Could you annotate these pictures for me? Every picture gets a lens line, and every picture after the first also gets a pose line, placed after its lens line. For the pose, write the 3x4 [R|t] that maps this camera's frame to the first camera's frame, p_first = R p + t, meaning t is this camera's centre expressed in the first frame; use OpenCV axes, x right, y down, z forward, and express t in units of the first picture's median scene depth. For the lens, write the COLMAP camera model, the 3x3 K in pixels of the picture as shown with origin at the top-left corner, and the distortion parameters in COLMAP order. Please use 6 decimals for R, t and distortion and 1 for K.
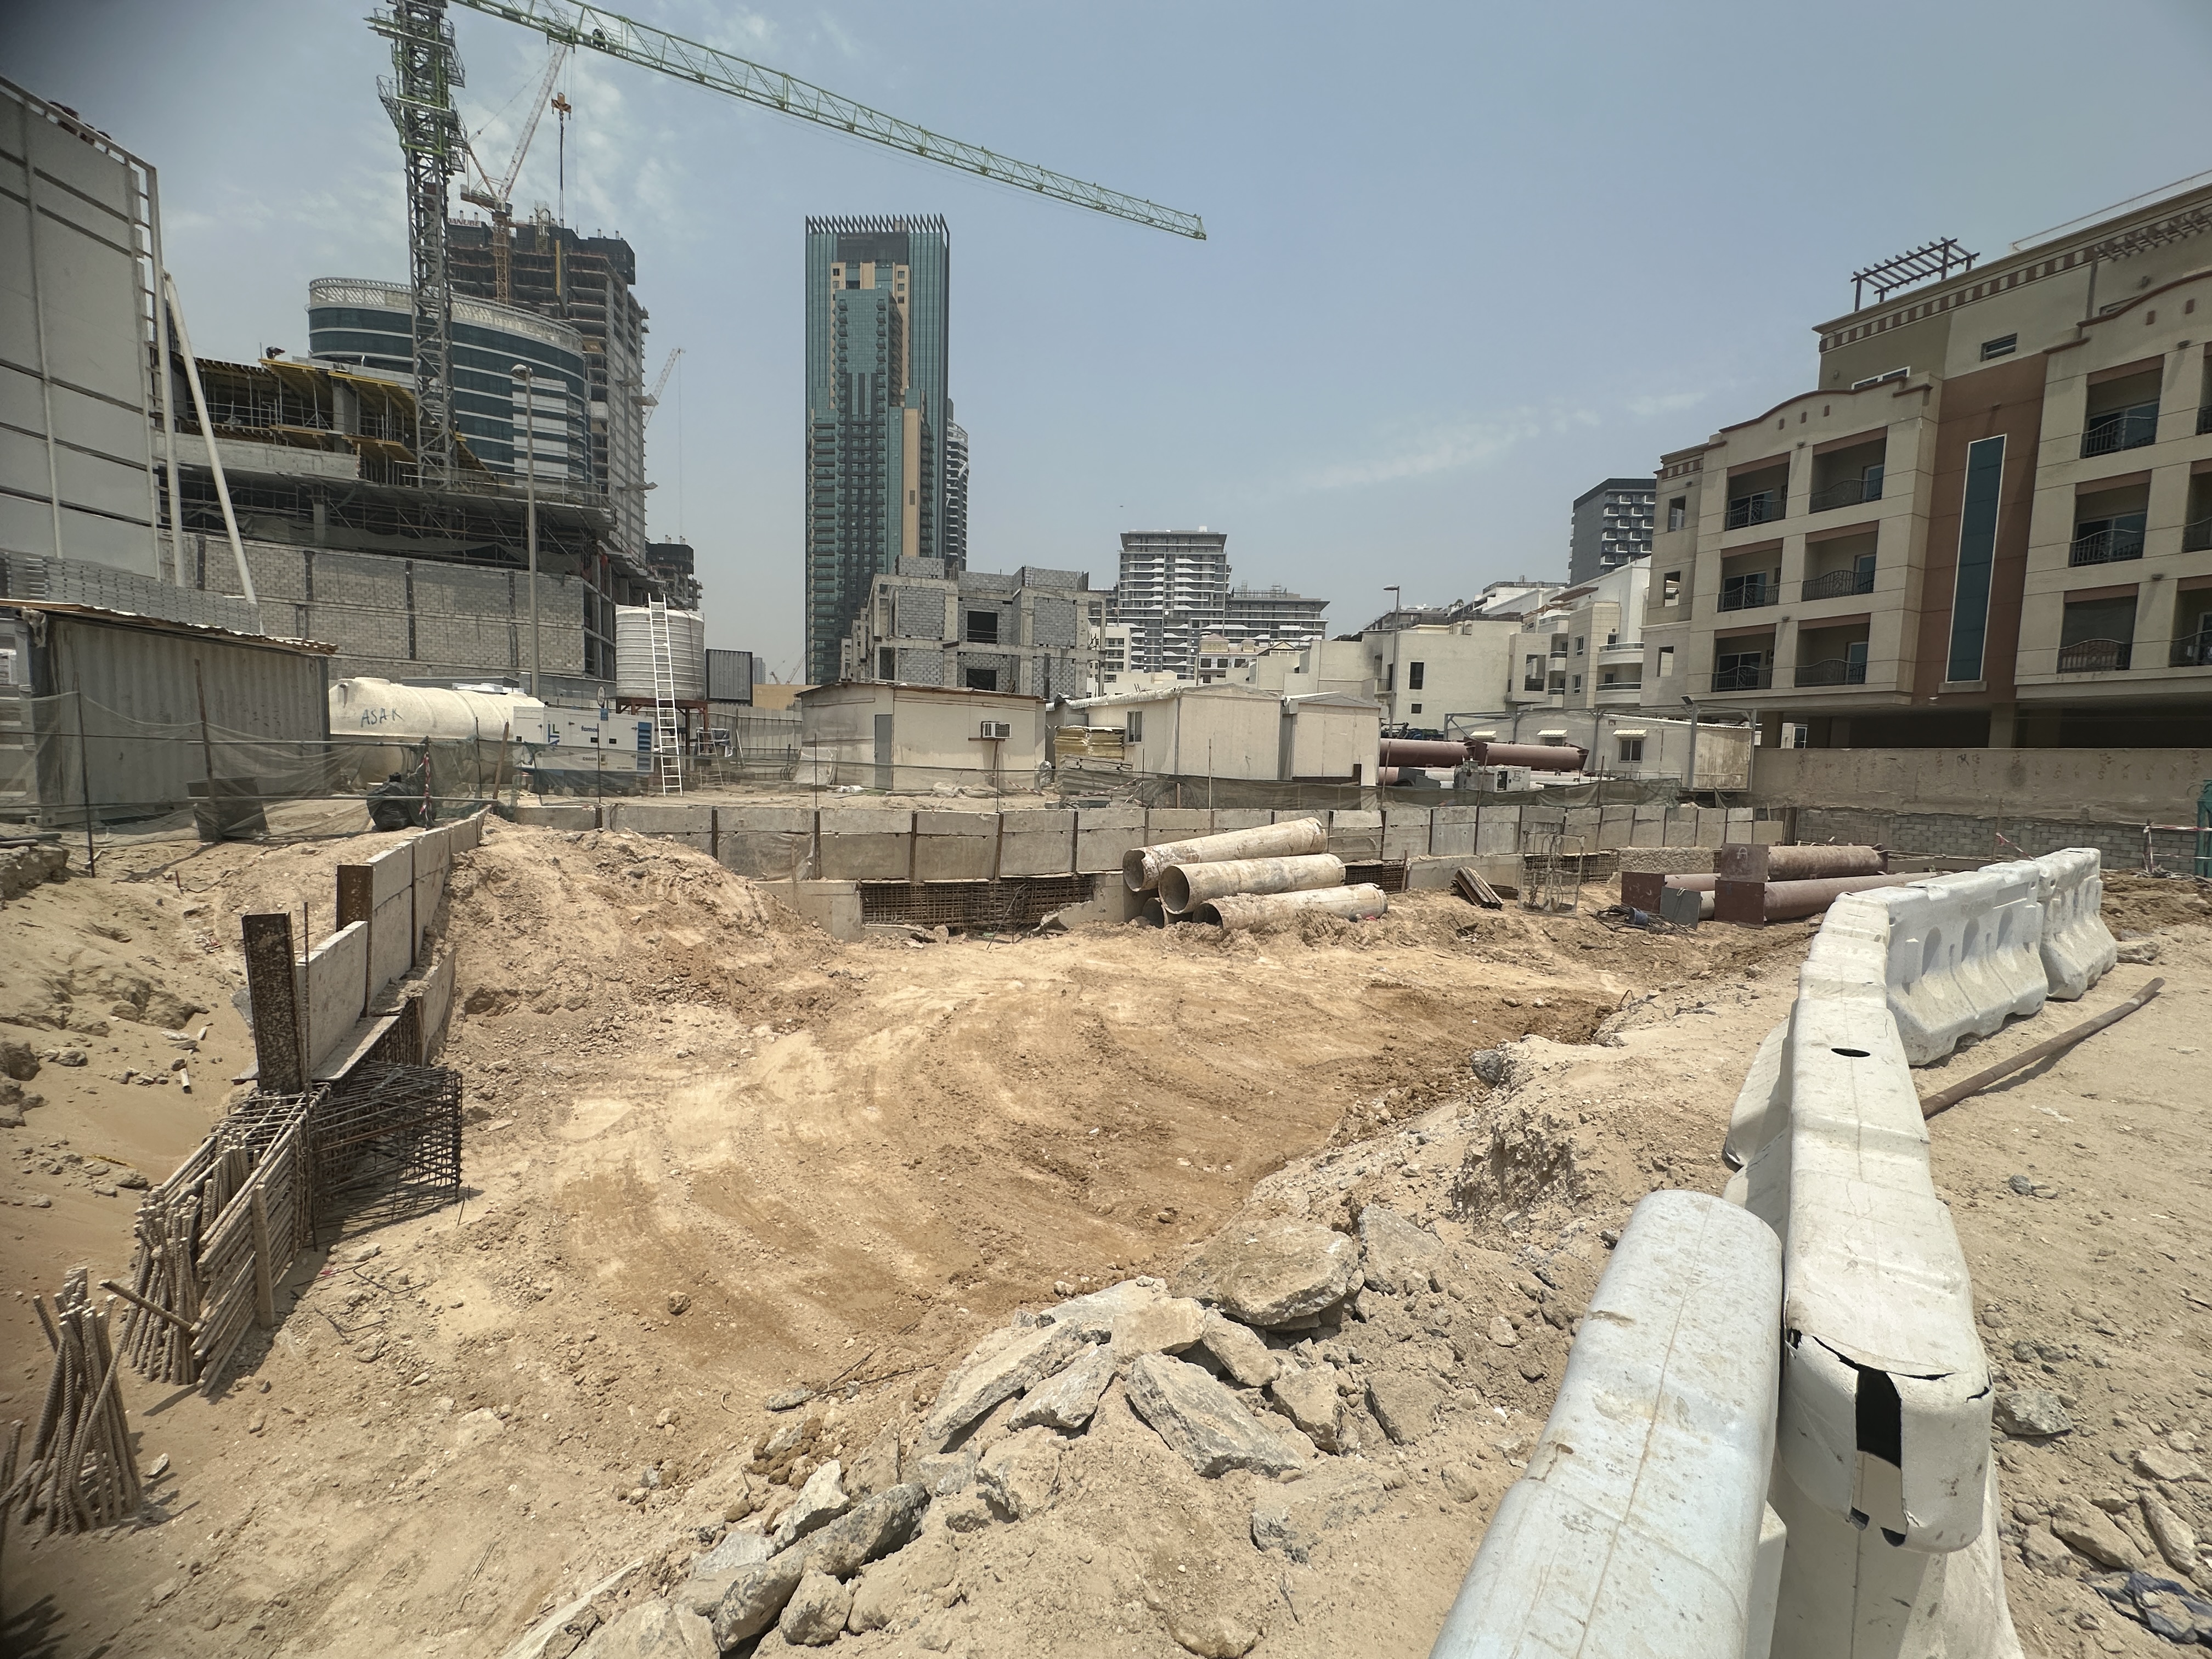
lens RADIAL K [[872.5, 0, 1106.0], [0, 872.5, 829.5], [0, 0, 1]] dist [-0.007340, 0.000205]
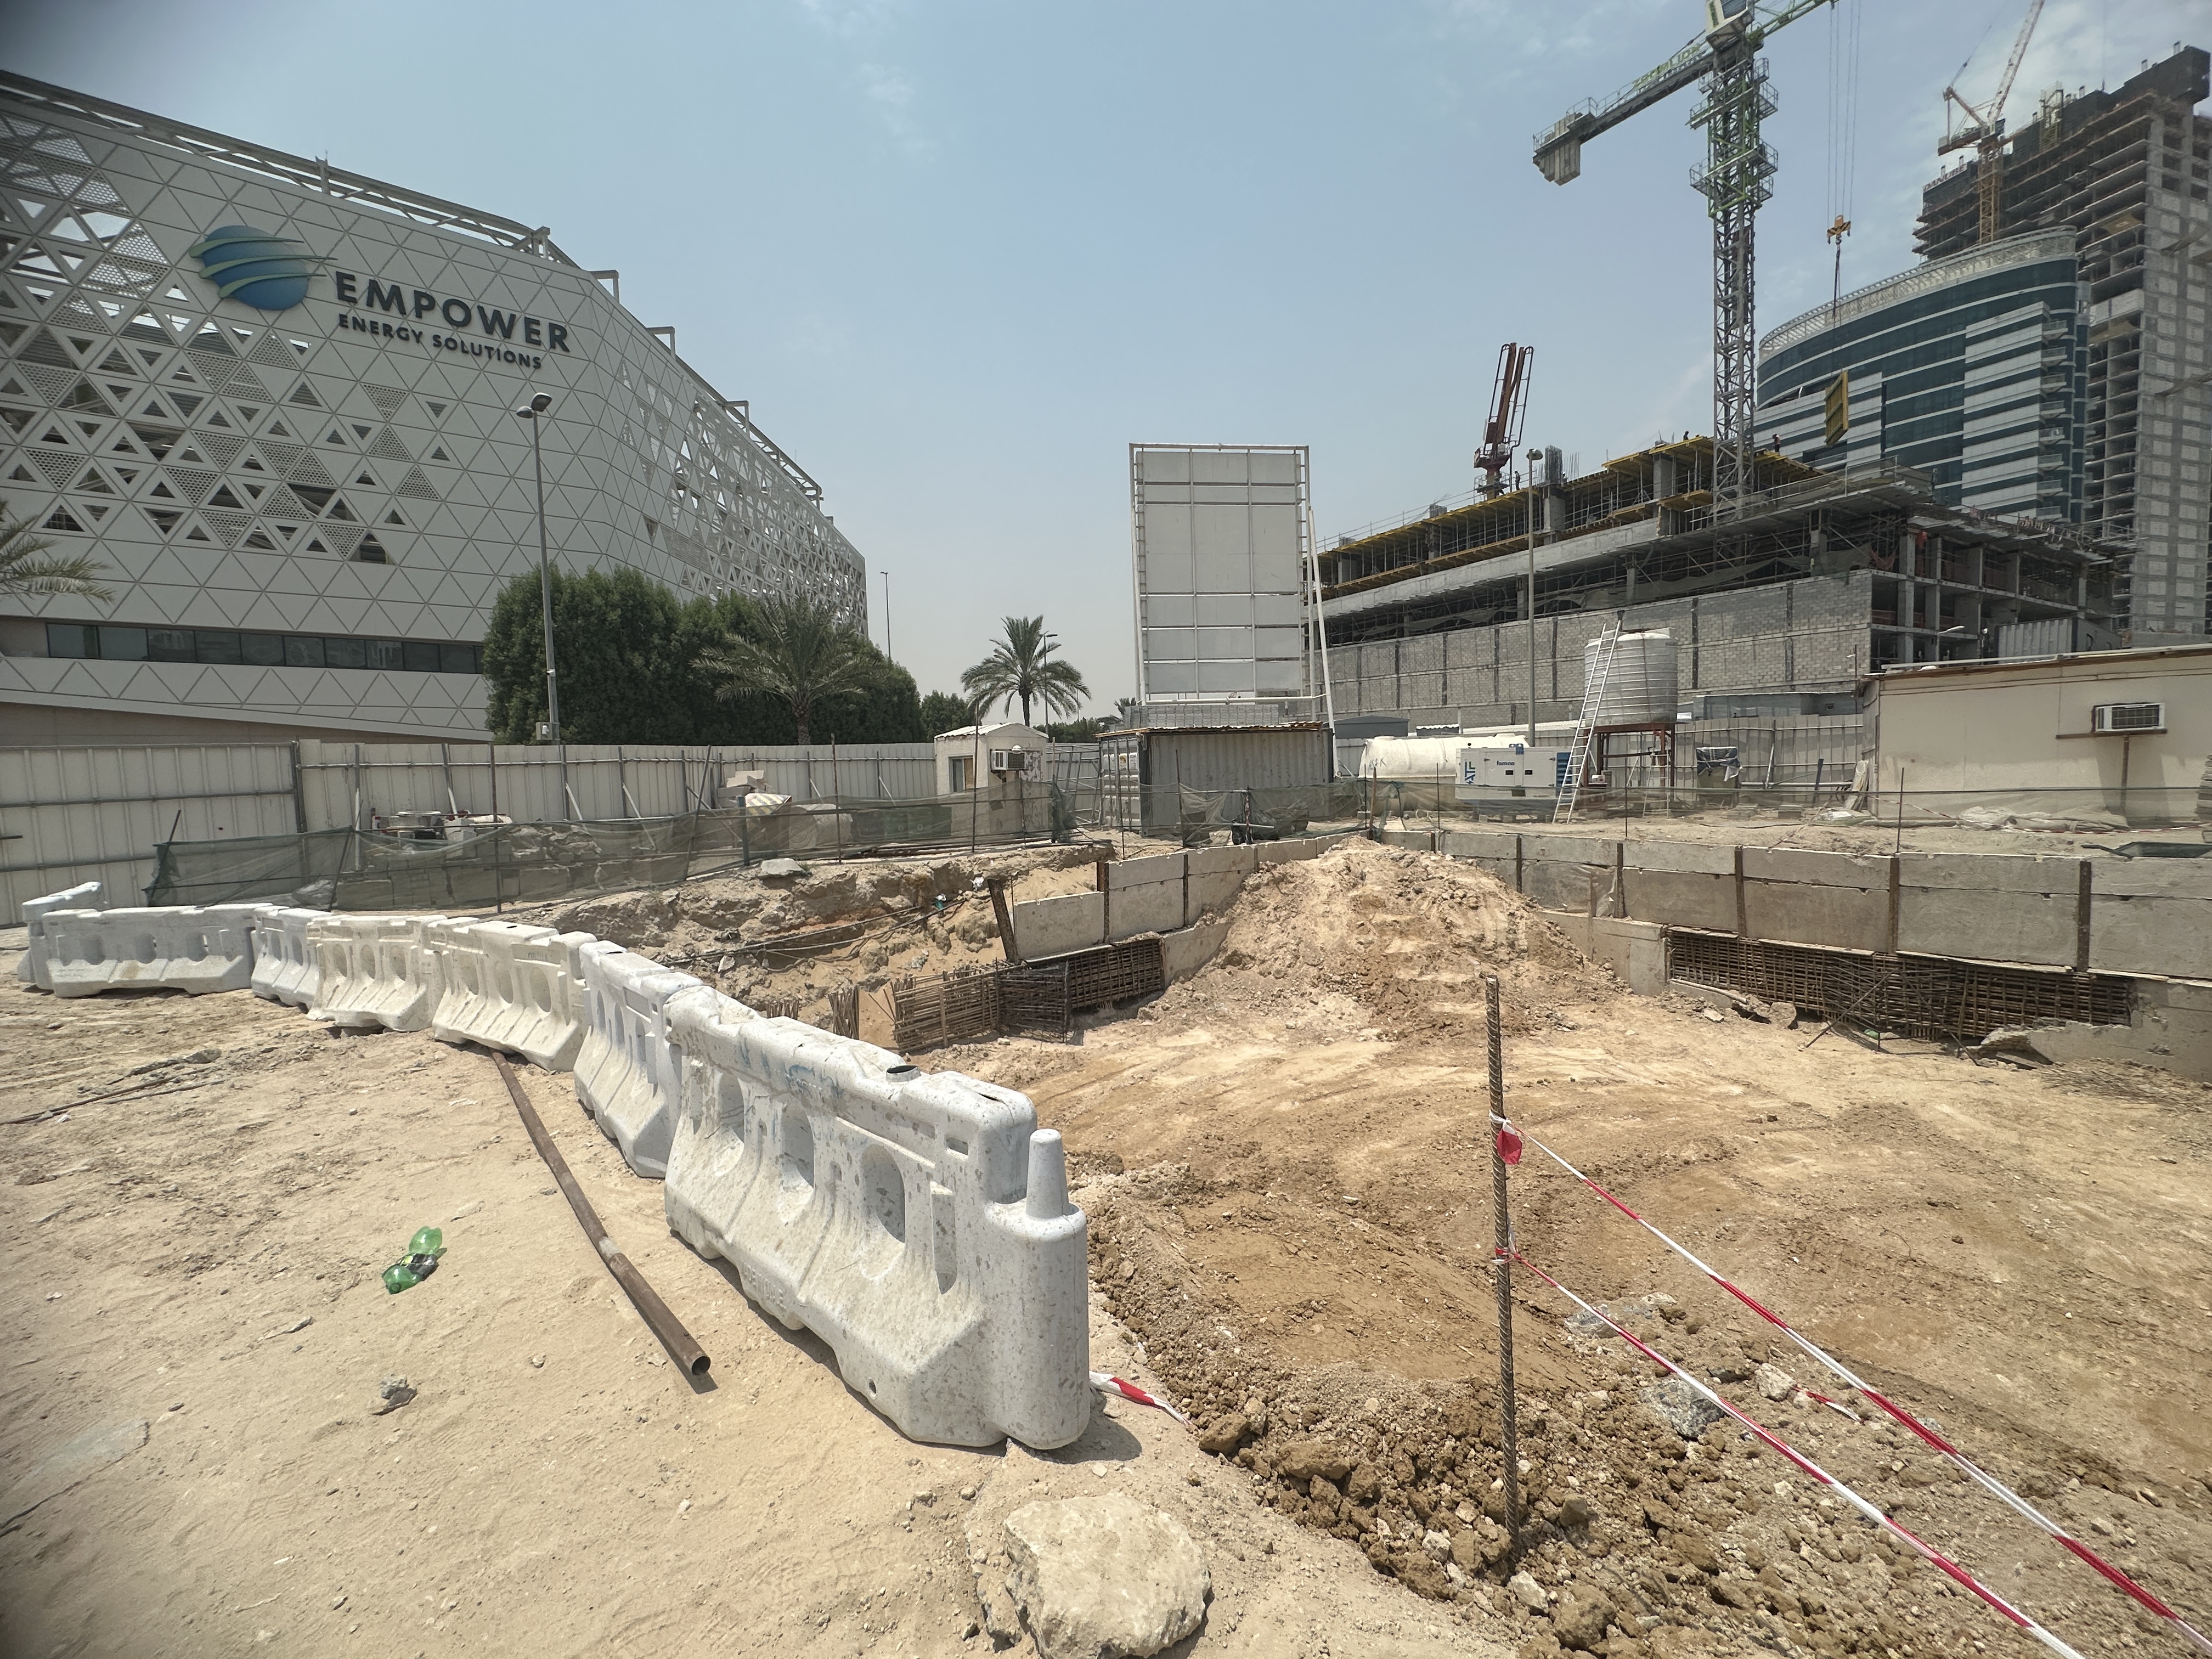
lens RADIAL K [[872.5, 0, 1106.0], [0, 872.5, 829.5], [0, 0, 1]] dist [-0.007340, 0.000205]
pose [[0.168331, 0.022684, -0.985469, 0.253500], [-0.039766, 0.999078, 0.016205, -0.015347], [0.984928, 0.036460, 0.169078, 0.171252]]
